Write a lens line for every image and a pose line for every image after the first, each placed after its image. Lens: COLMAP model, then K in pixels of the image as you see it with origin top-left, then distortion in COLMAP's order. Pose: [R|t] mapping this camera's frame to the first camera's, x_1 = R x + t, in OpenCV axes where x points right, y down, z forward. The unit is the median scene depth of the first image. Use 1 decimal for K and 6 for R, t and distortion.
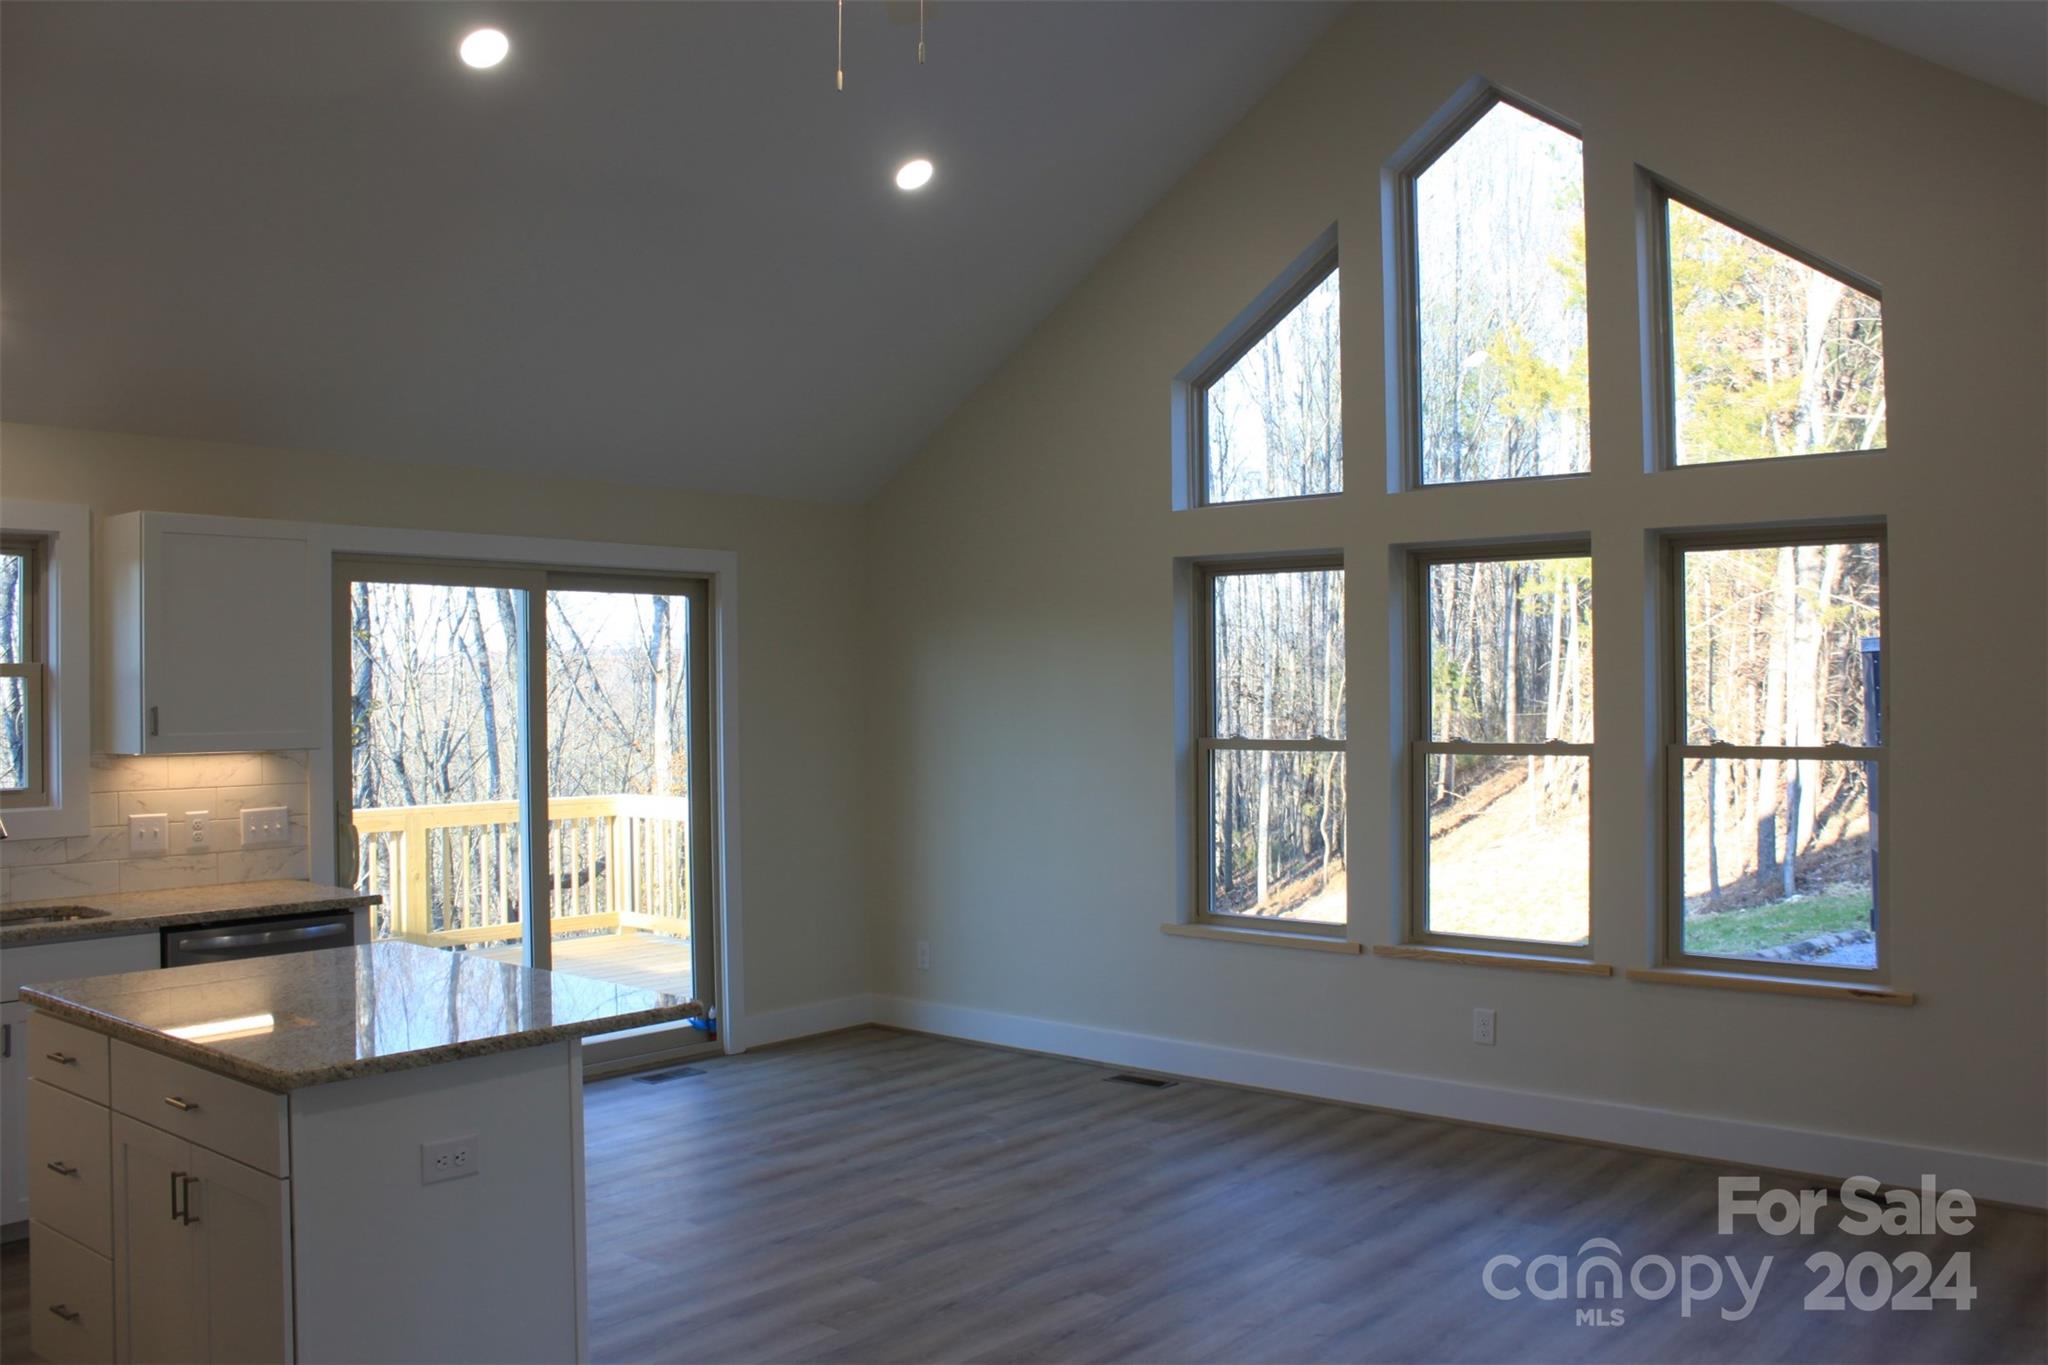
lens RADIAL K [[1729.4, 0, 1024.0], [0, 1729.4, 682.5], [0, 0, 1]] dist [-0.095781, 0.007274]
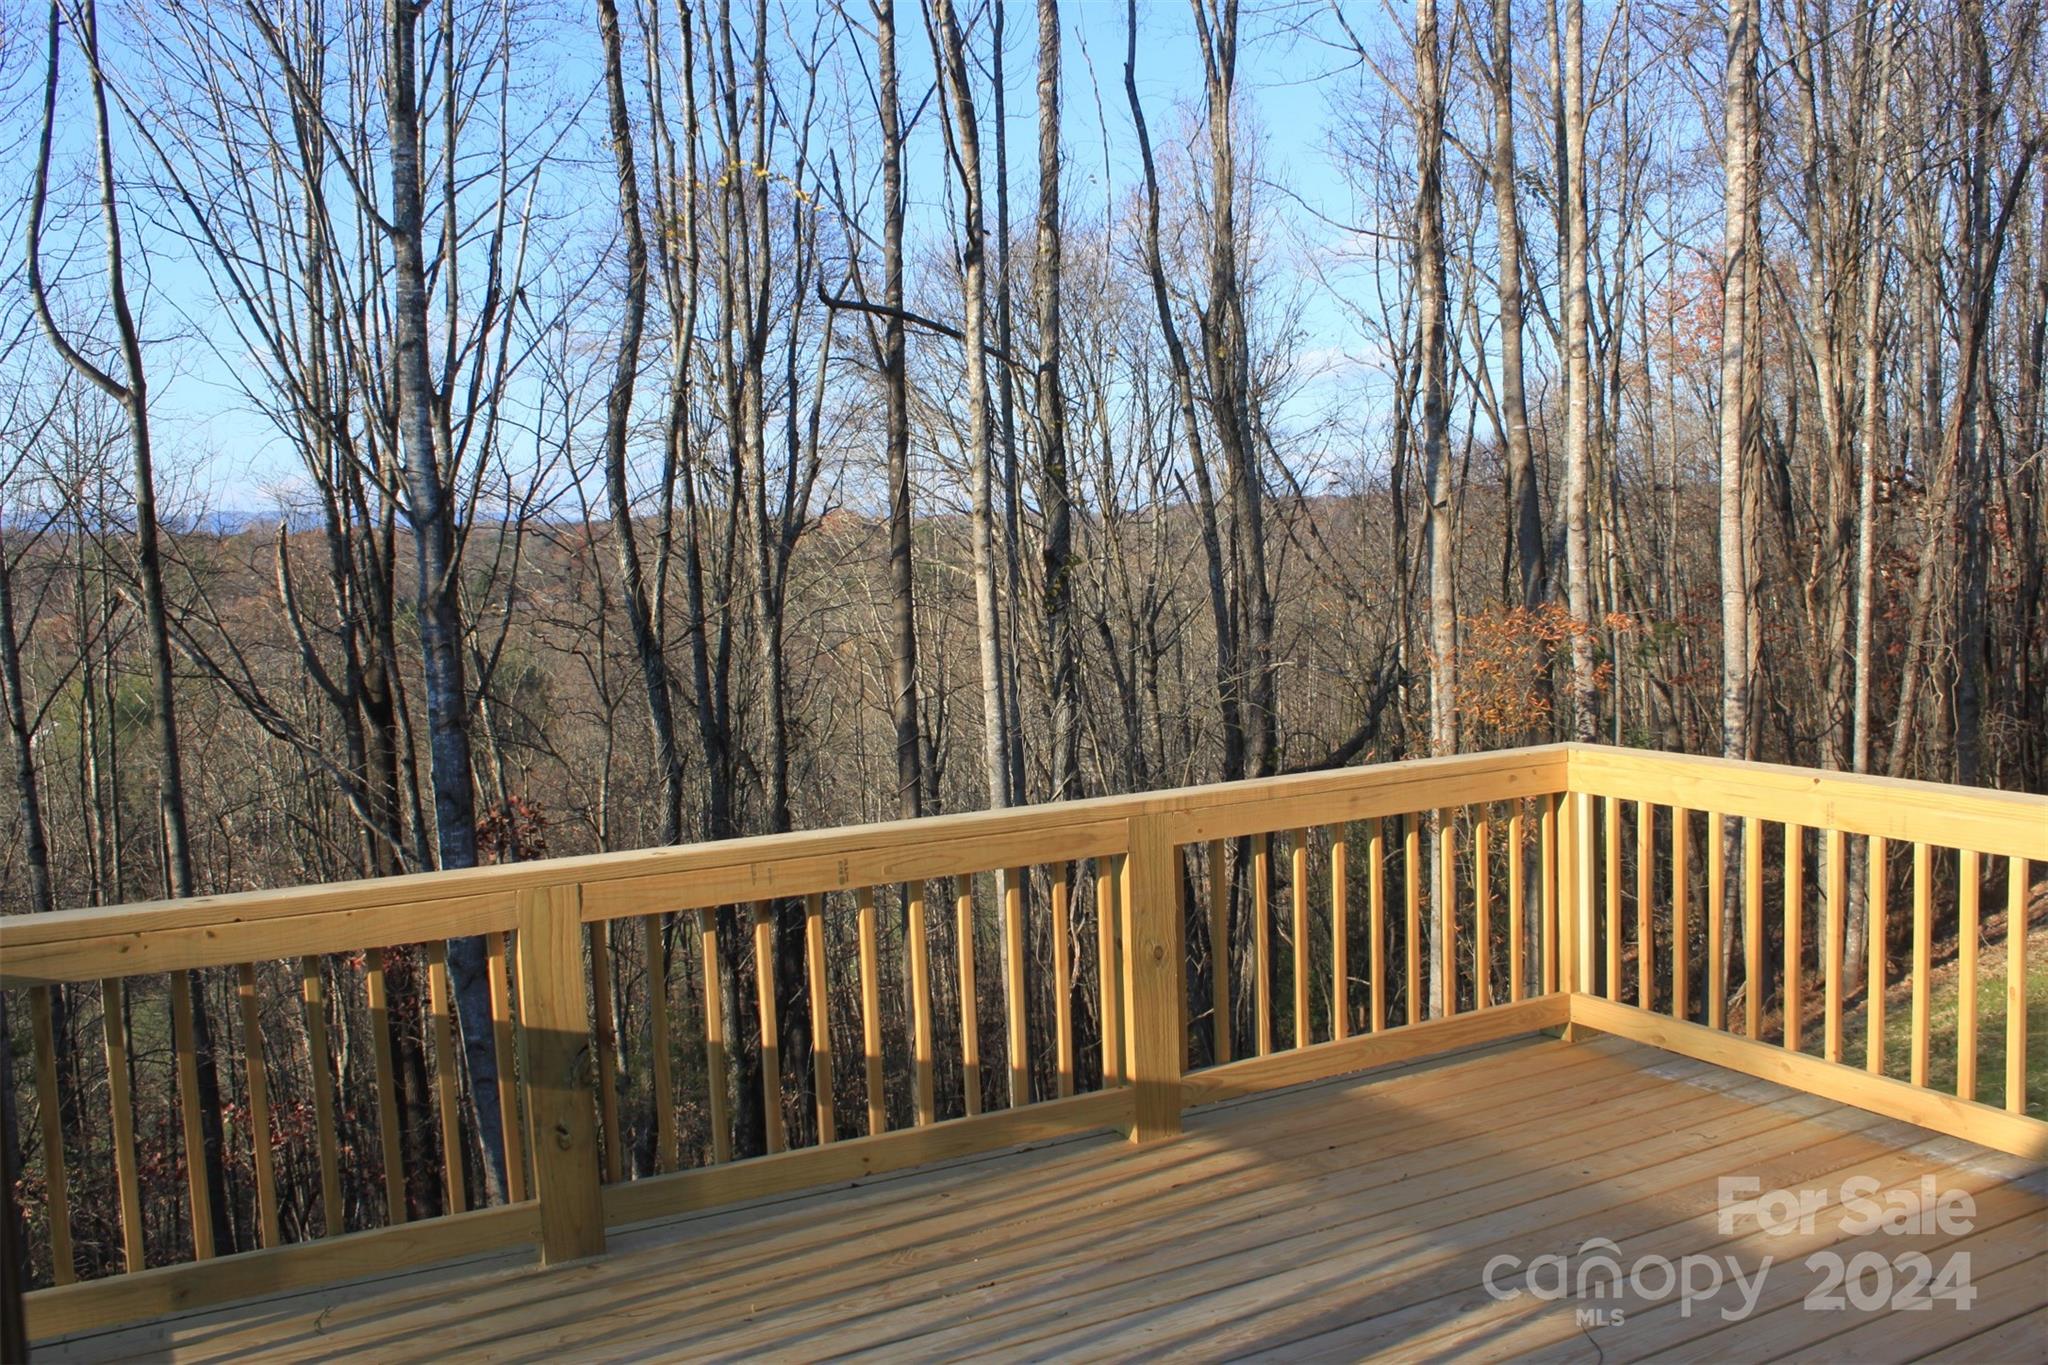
lens RADIAL K [[1729.4, 0, 1024.0], [0, 1729.4, 682.5], [0, 0, 1]] dist [-0.095781, 0.007274]
pose [[0.922871, -0.001203, -0.385108, -0.212286], [0.035729, 0.995949, 0.082512, 0.005251], [0.383449, -0.089907, 0.919176, 0.573947]]
